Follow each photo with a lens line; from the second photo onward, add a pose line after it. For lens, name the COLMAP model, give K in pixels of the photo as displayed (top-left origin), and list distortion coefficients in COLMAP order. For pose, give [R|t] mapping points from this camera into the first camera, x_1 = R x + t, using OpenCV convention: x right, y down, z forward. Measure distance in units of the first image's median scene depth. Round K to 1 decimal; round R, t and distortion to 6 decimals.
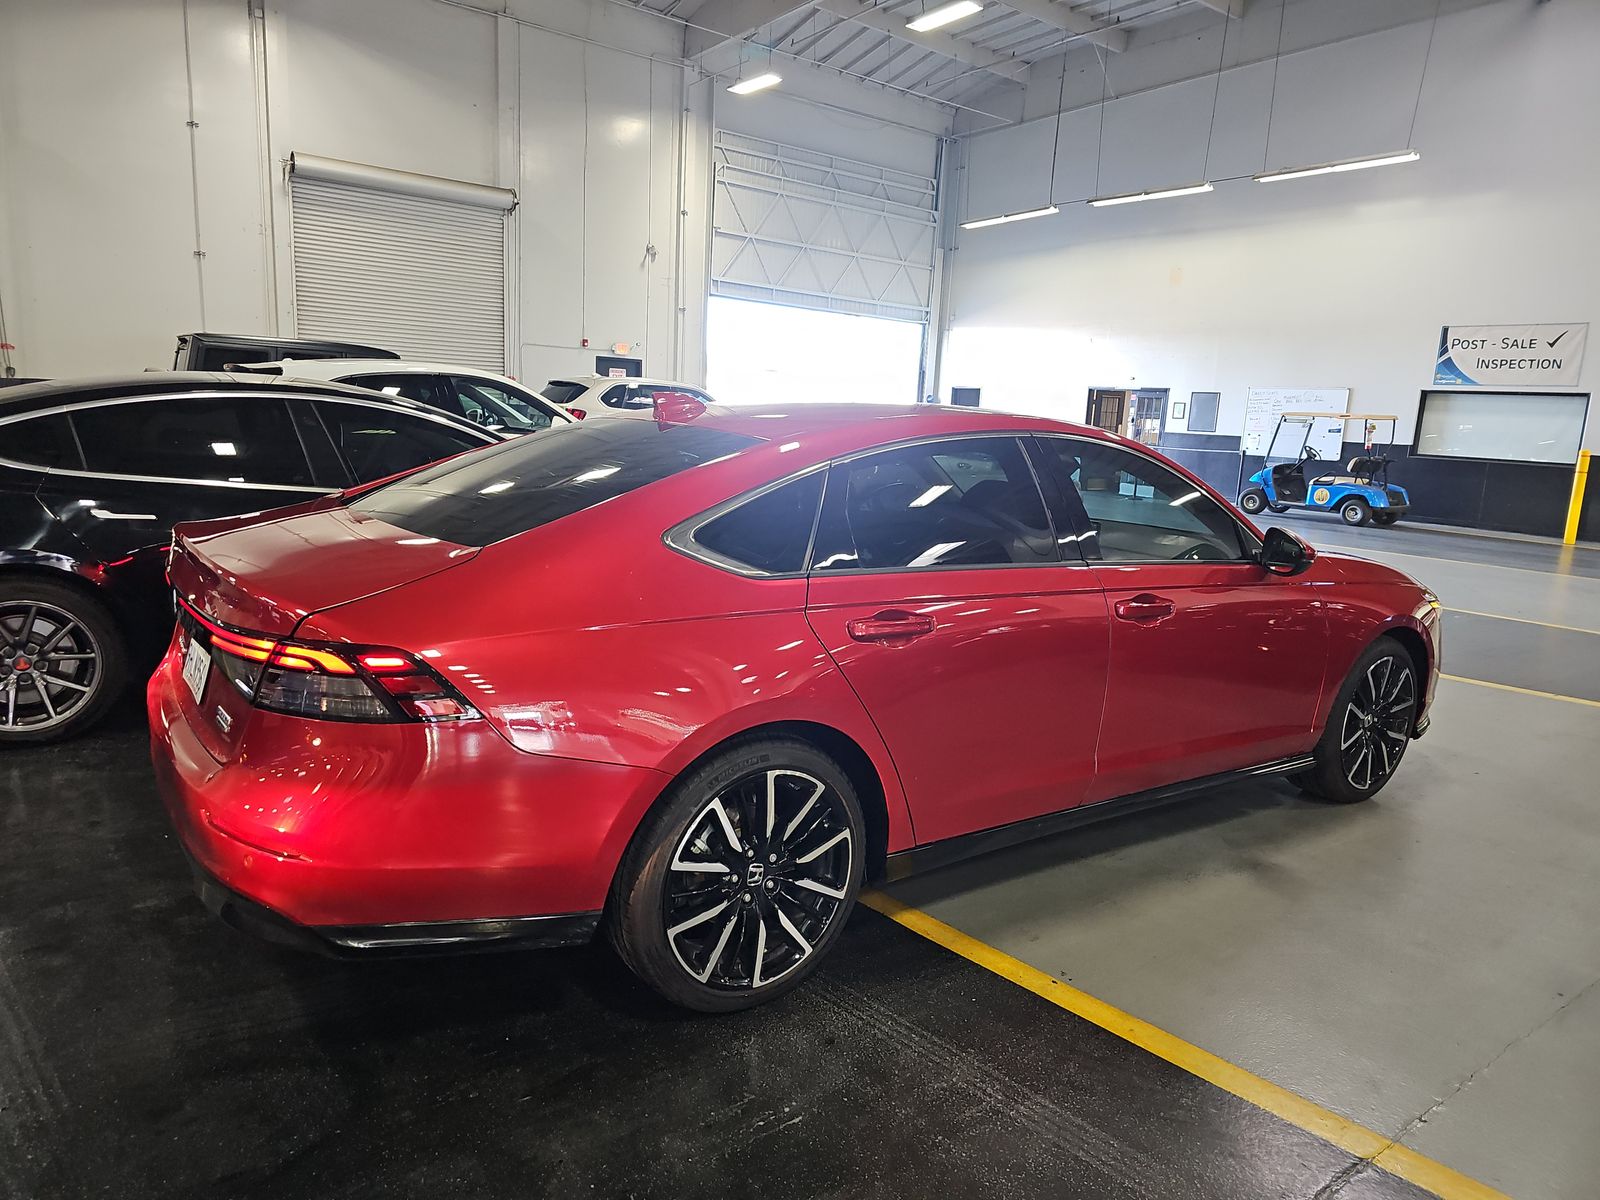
lens RADIAL K [[1072.6, 0, 800.0], [0, 1072.6, 600.0], [0, 0, 1]] dist [0.053194, -0.076481]
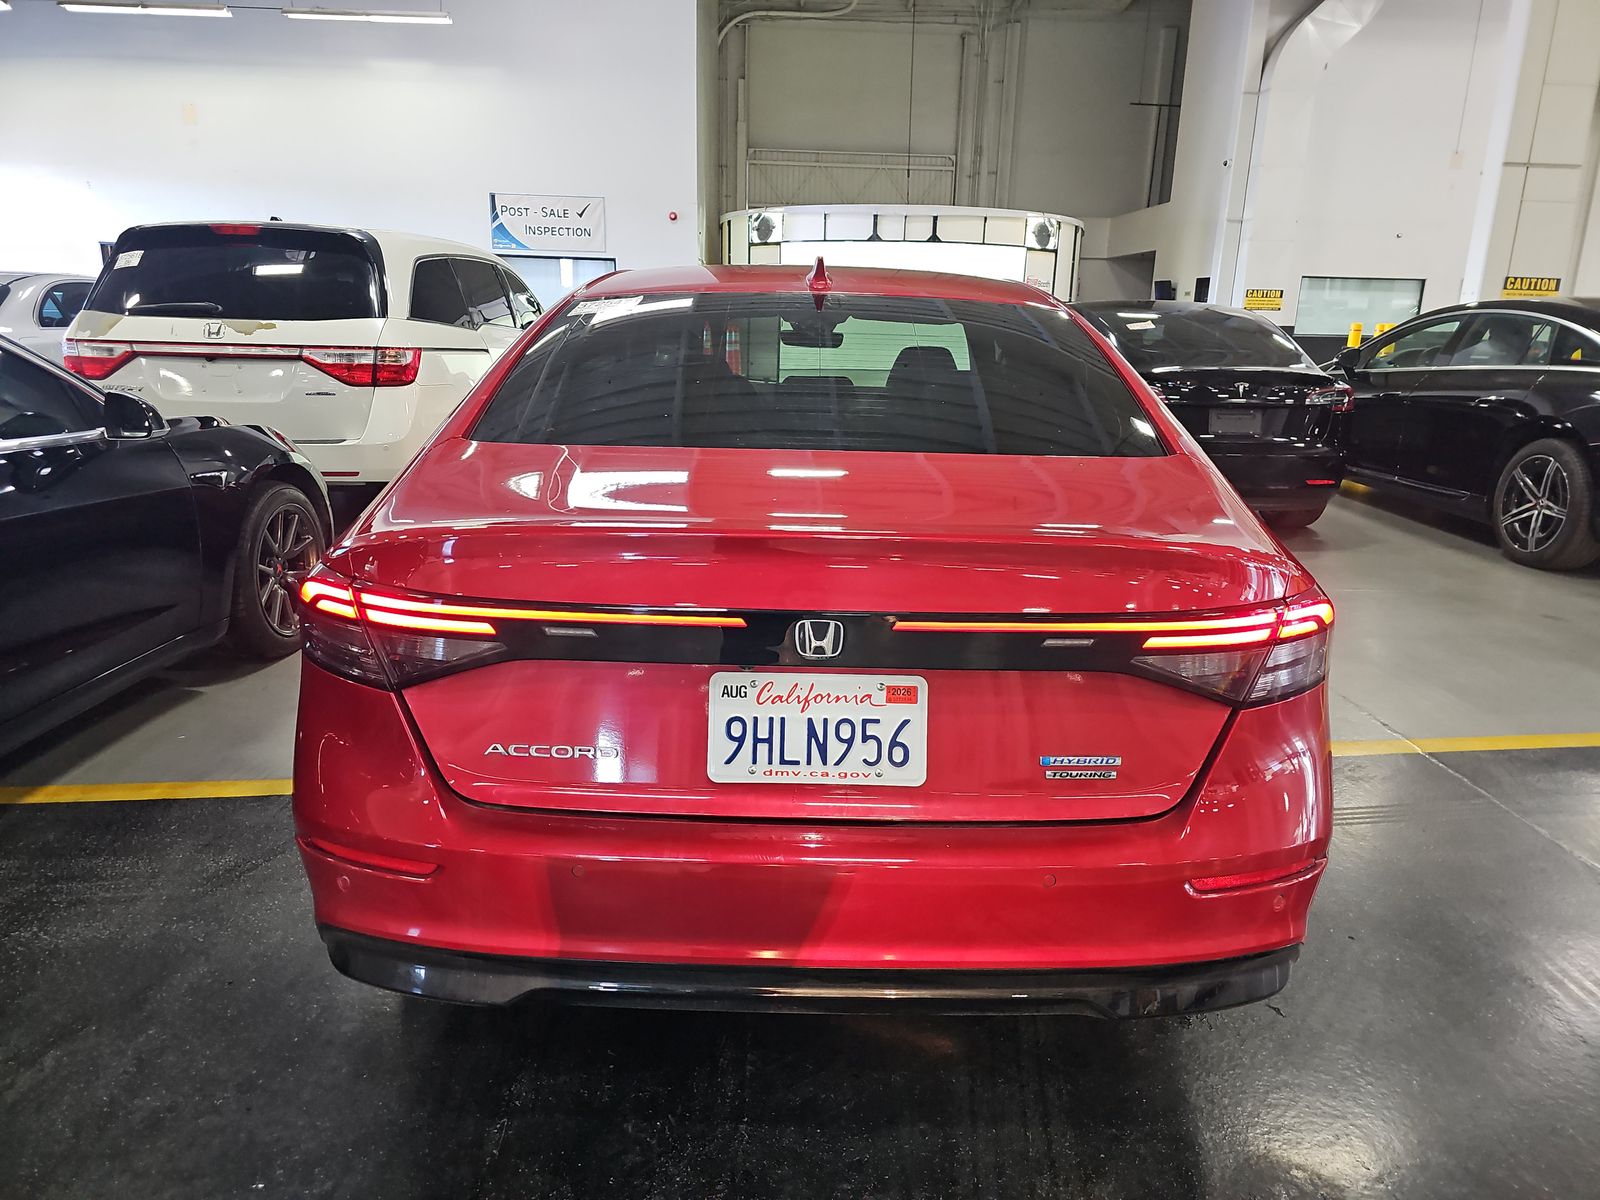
lens RADIAL K [[1056.8, 0, 800.0], [0, 1056.8, 600.0], [0, 0, 1]] dist [0.052585, -0.053564]
pose [[0.570040, -0.245851, 0.783971, -0.181051], [0.140525, 0.969296, 0.201789, -0.027861], [-0.809510, -0.004860, 0.587086, 0.112148]]
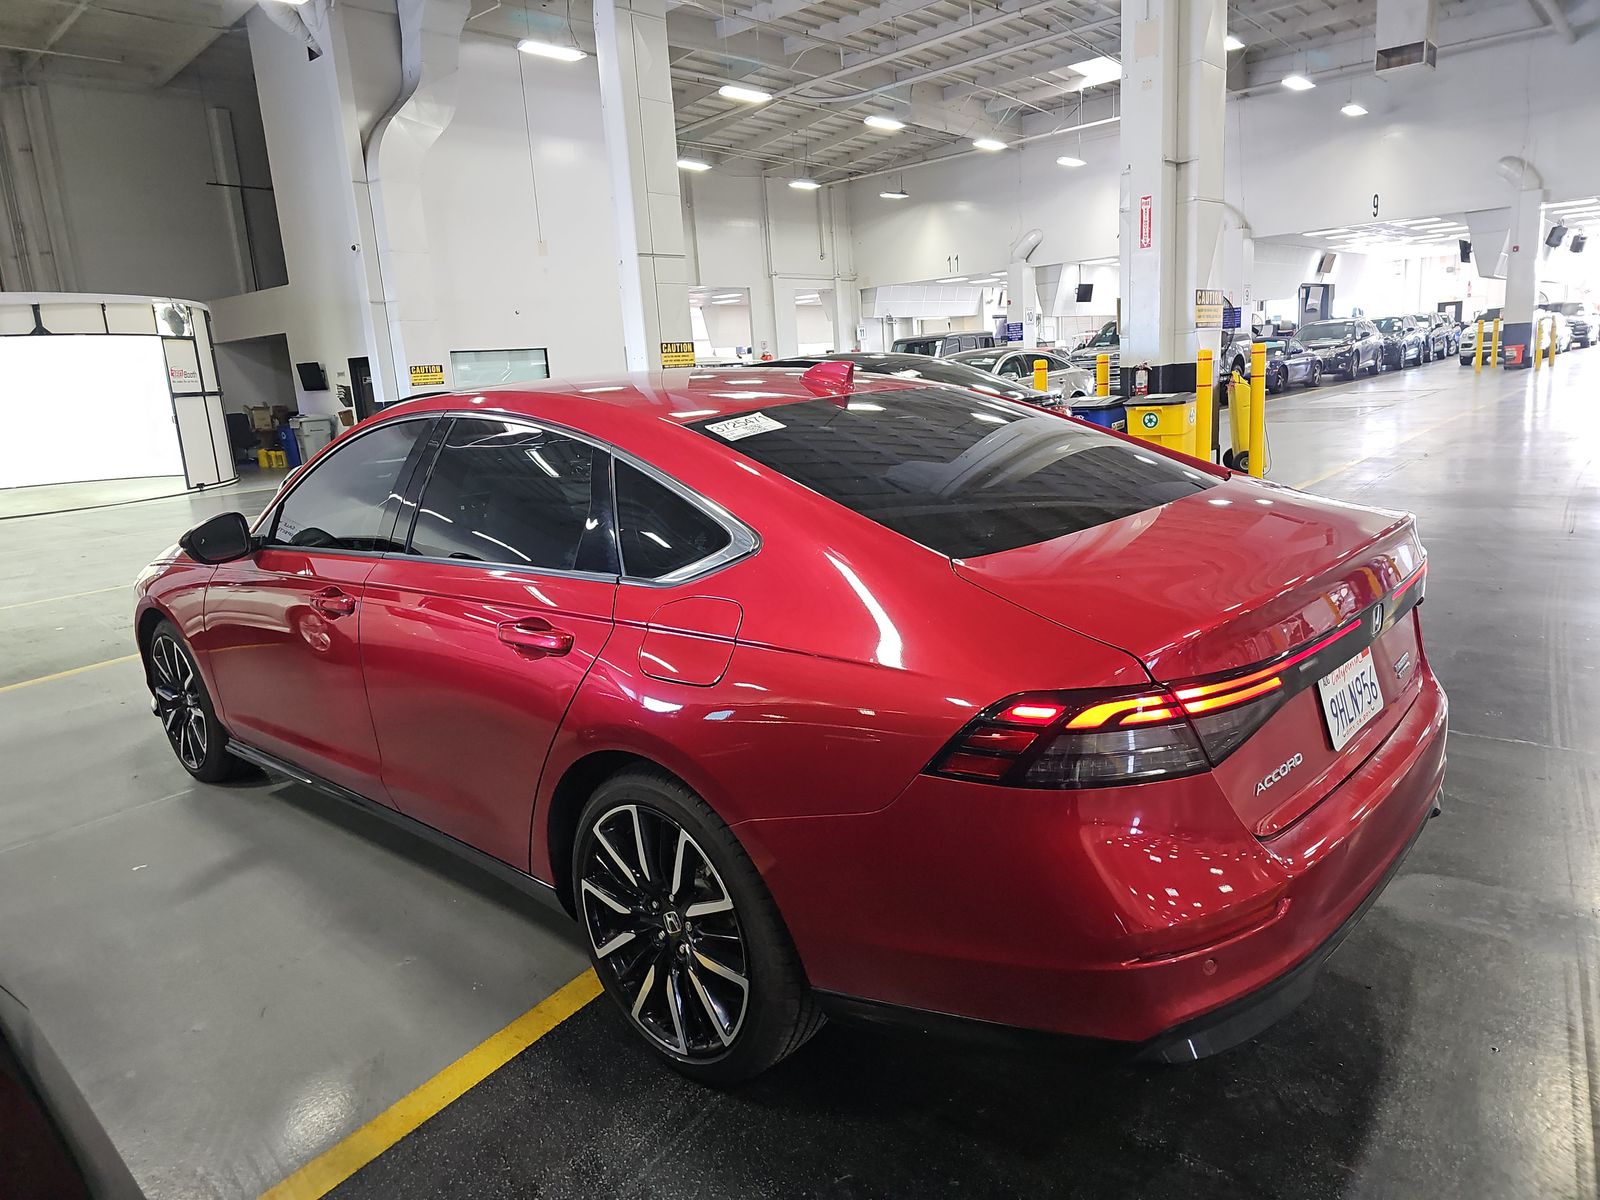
lens RADIAL K [[1056.8, 0, 800.0], [0, 1056.8, 600.0], [0, 0, 1]] dist [0.052585, -0.053564]
pose [[-0.228119, -0.238024, 0.944090, -0.205337], [0.221053, 0.931673, 0.288306, -0.055364], [-0.948207, 0.274462, -0.159917, 0.244829]]
